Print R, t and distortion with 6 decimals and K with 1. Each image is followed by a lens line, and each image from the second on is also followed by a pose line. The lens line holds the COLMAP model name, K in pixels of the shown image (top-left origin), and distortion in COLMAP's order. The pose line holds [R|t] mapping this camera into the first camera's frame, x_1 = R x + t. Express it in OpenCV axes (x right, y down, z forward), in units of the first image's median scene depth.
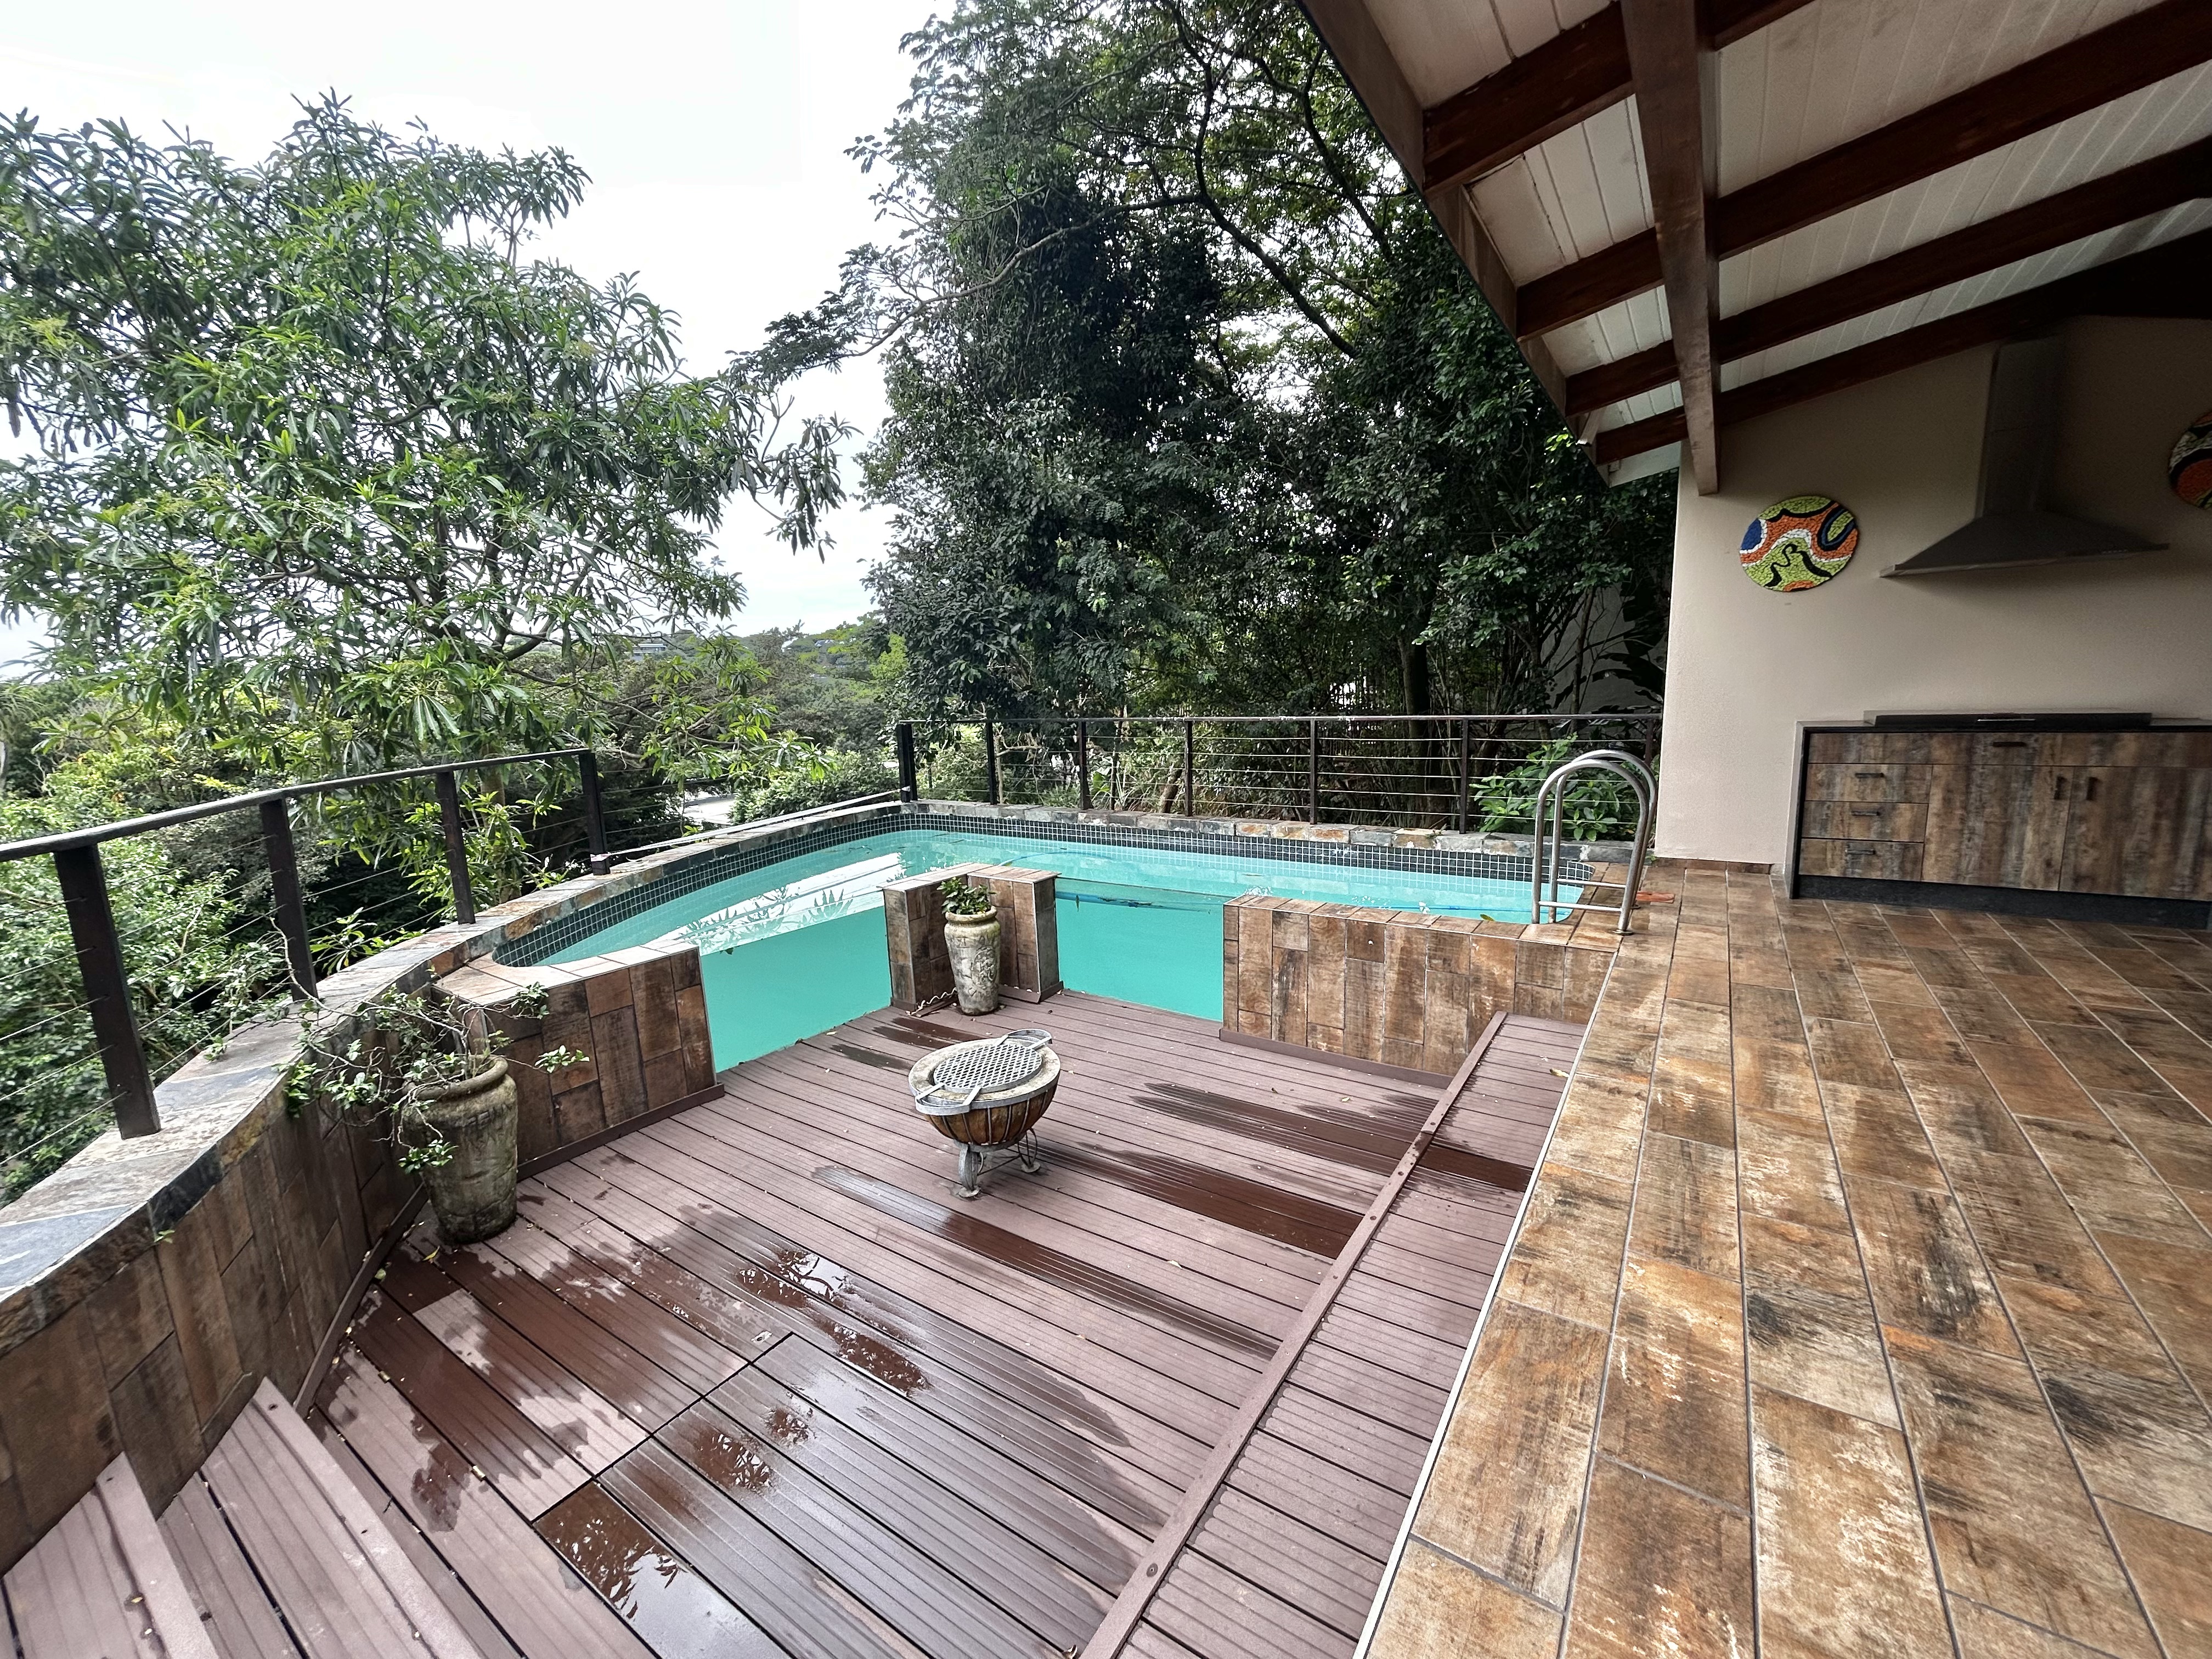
lens RADIAL K [[889.1, 0, 1110.5], [0, 889.1, 831.4], [0, 0, 1]] dist [-0.004339, 0.001489]
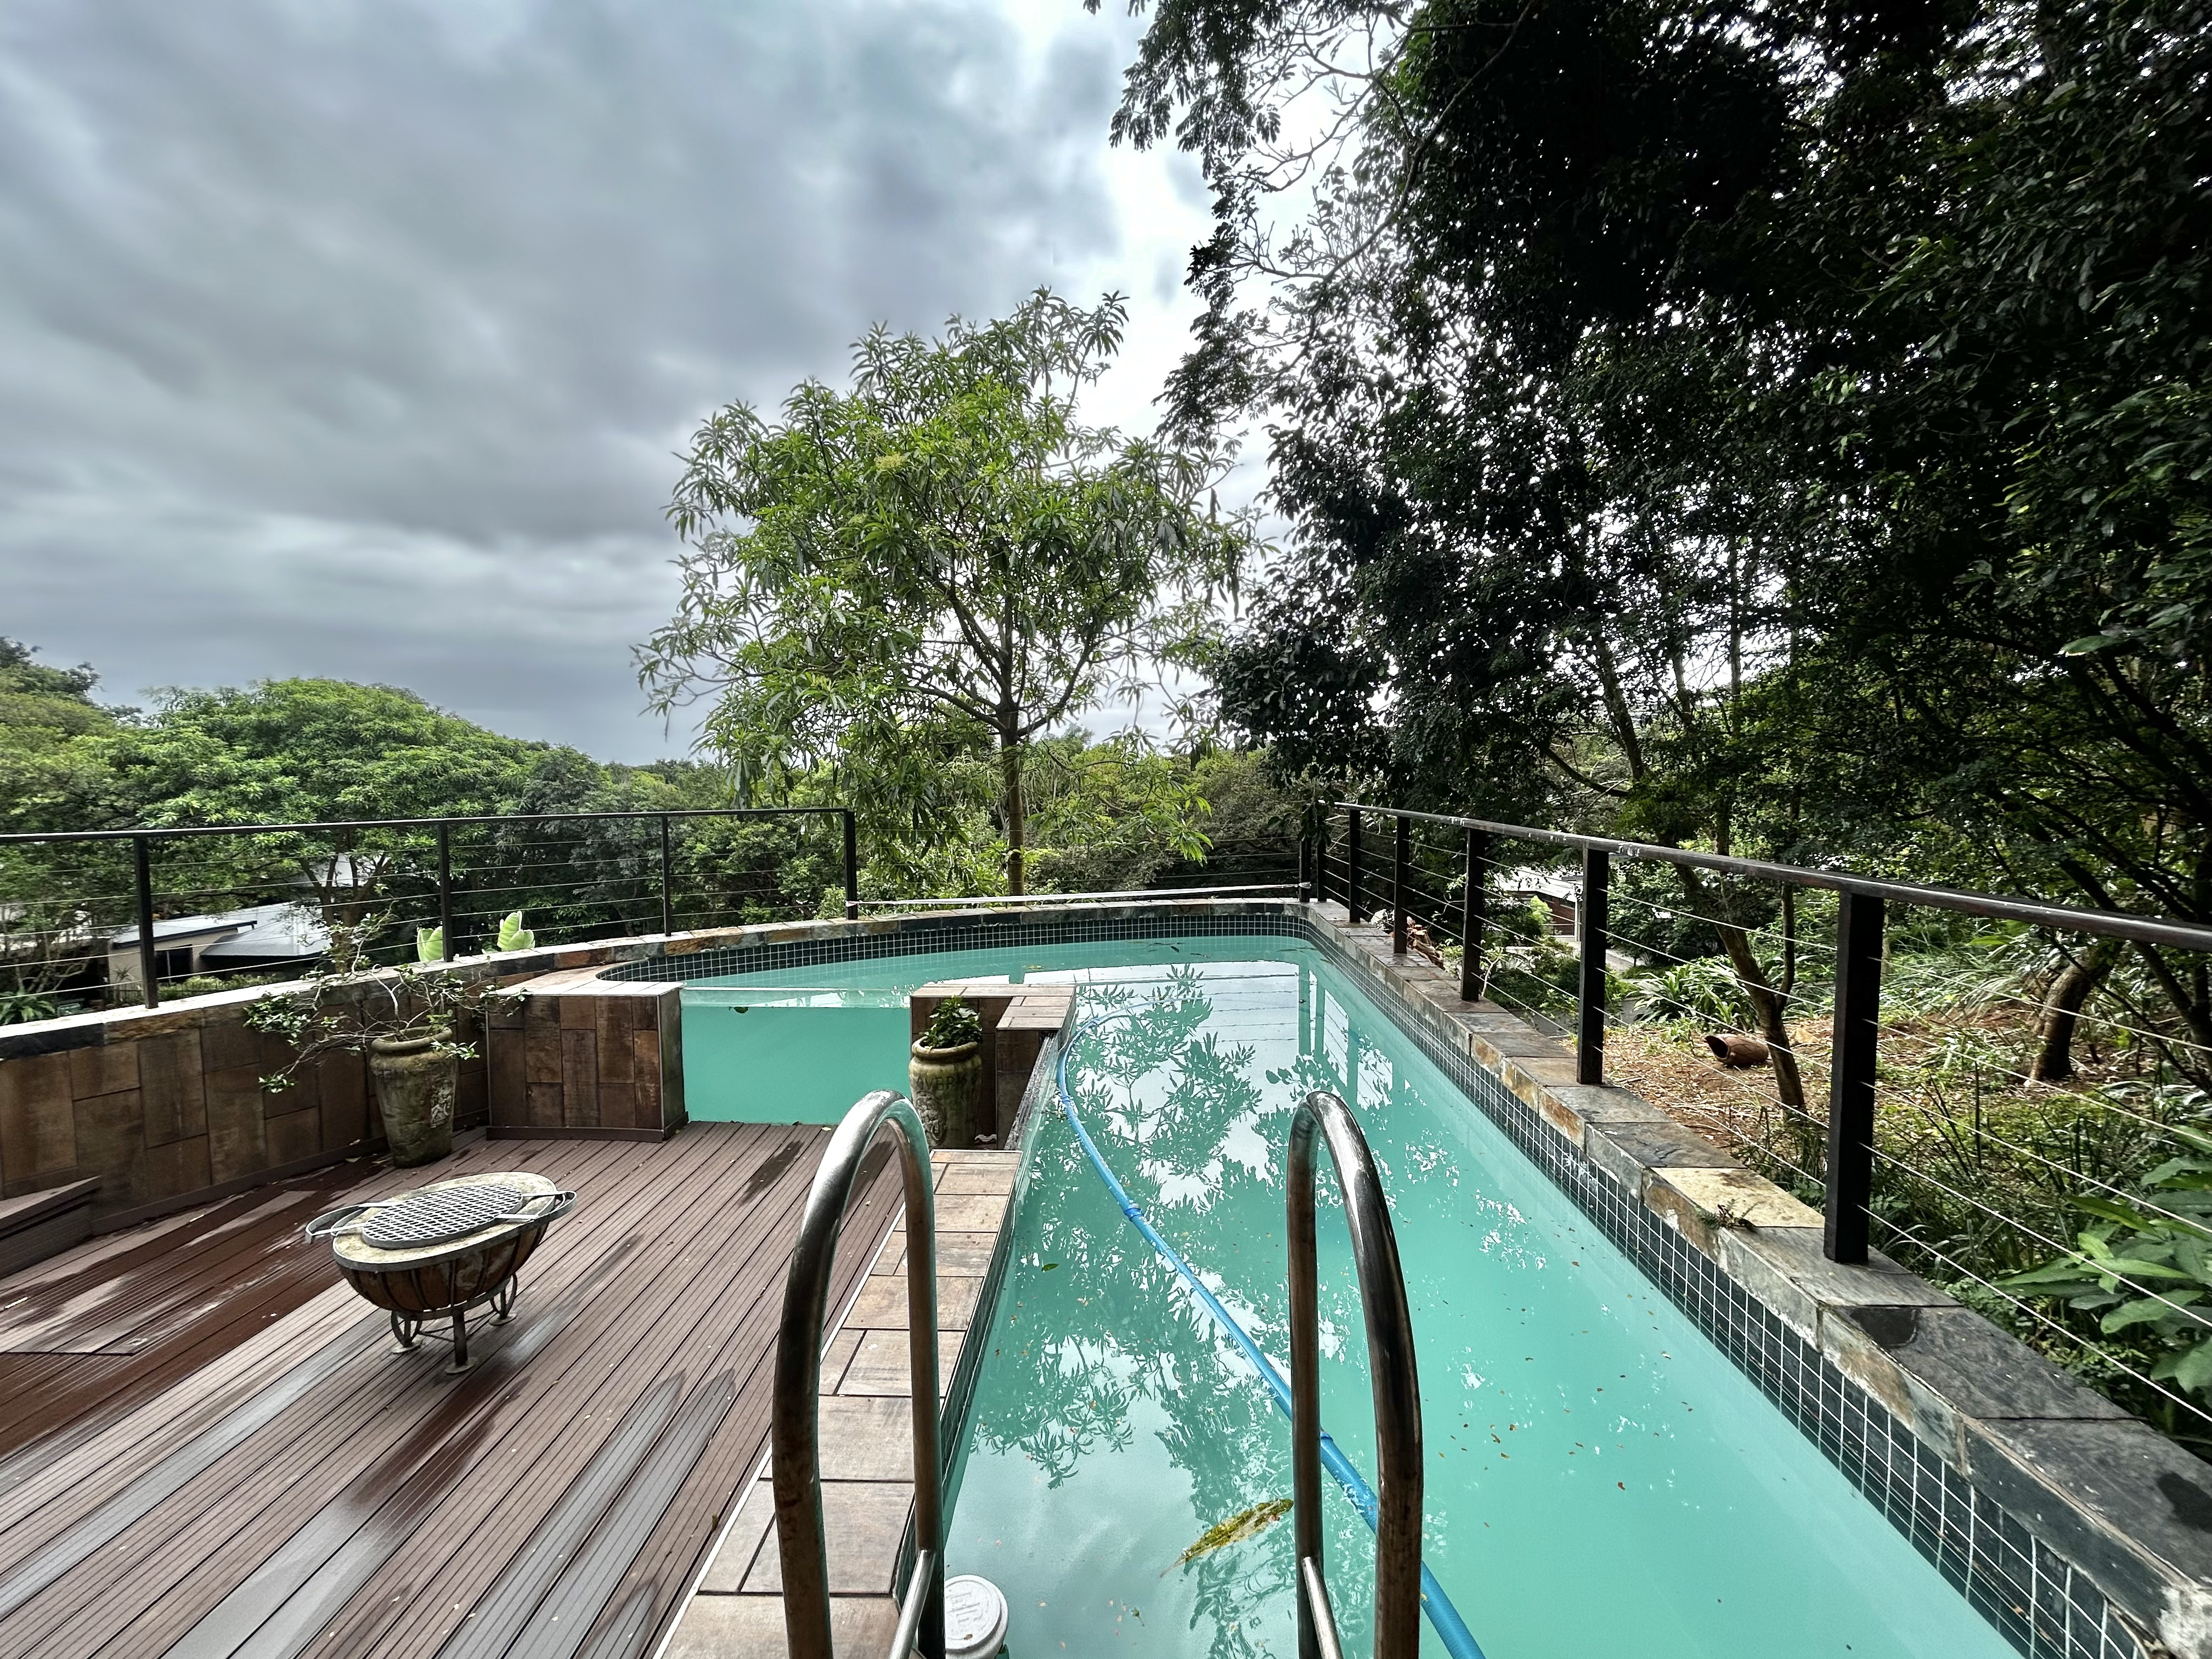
lens RADIAL K [[889.1, 0, 1109.3], [0, 889.1, 832.0], [0, 0, 1]] dist [-0.004339, 0.001489]
pose [[0.535300, 0.085658, -0.840307, 0.641411], [-0.150233, 0.988638, 0.005075, -0.136003], [0.831194, 0.123525, 0.542086, 0.771046]]
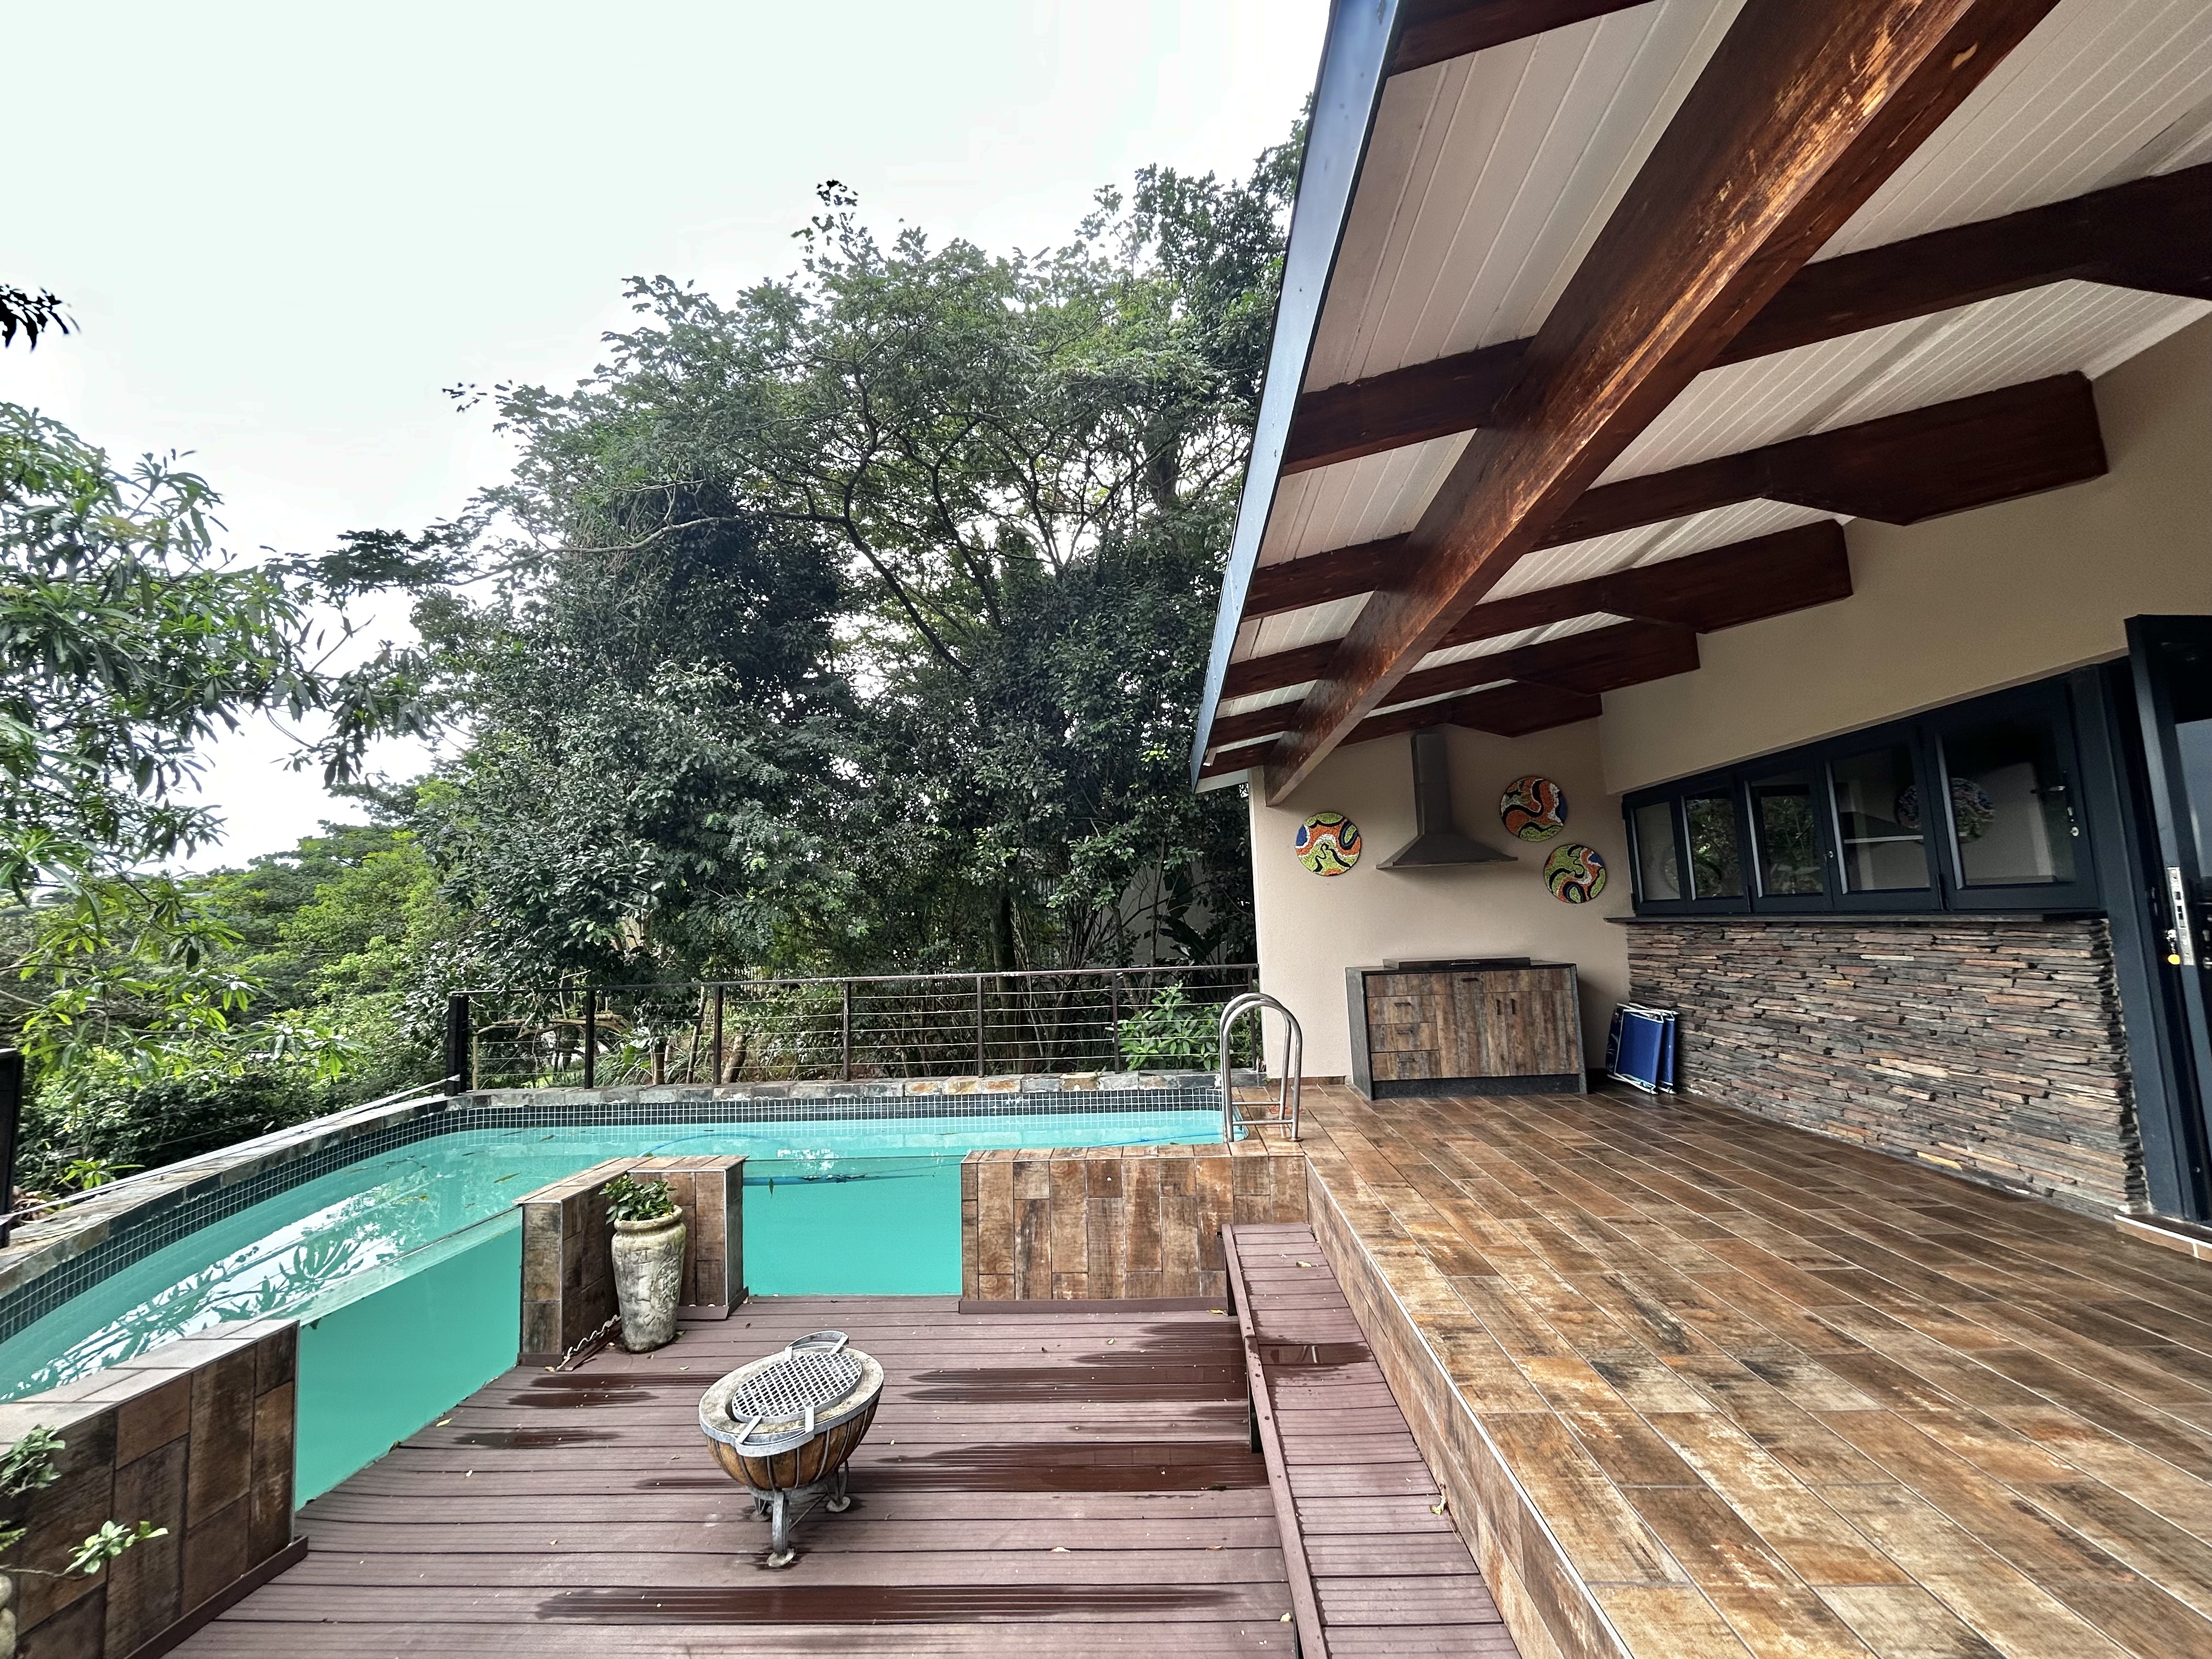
lens RADIAL K [[889.1, 0, 1108.9], [0, 889.1, 834.3], [0, 0, 1]] dist [-0.004339, 0.001489]
pose [[0.858358, 0.054606, 0.510138, -0.264204], [0.091170, 0.962260, -0.256404, -0.002562], [-0.504886, 0.266595, 0.820985, -0.007535]]
